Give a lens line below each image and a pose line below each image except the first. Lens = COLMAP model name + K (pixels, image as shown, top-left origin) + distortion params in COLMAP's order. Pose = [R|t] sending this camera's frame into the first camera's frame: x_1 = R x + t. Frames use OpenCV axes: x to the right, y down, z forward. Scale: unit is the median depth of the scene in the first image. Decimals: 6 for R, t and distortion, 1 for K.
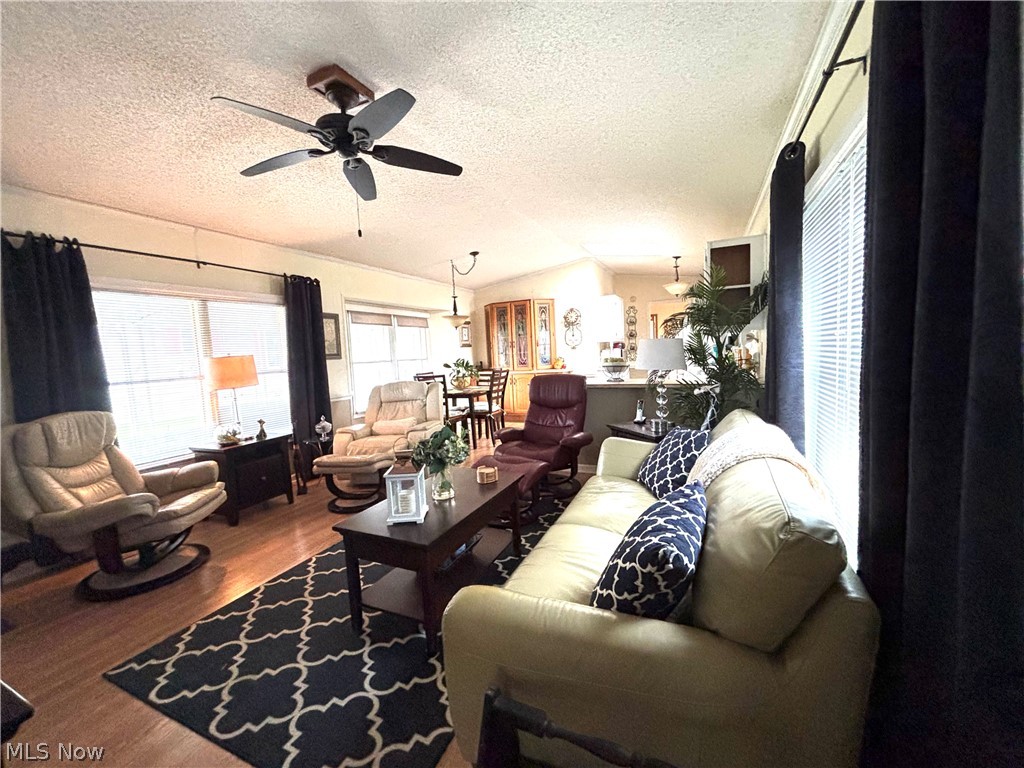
lens RADIAL K [[410.8, 0, 511.1], [0, 410.8, 384.0], [0, 0, 1]] dist [0.003122, 0.000204]
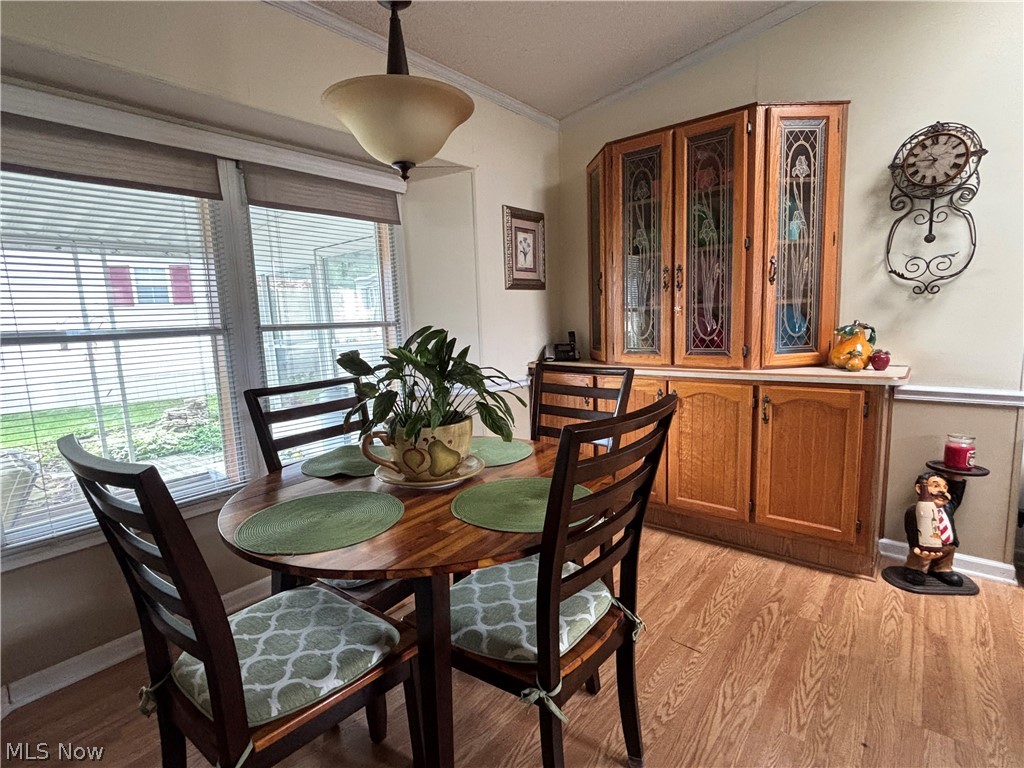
lens RADIAL K [[502.4, 0, 510.4], [0, 502.4, 382.8], [0, 0, 1]] dist [0.001455, 0.000151]
pose [[0.966615, 0.045906, -0.252088, -0.042028], [-0.030263, 0.997388, 0.065586, -0.109669], [0.254440, -0.055768, 0.965479, 1.644899]]
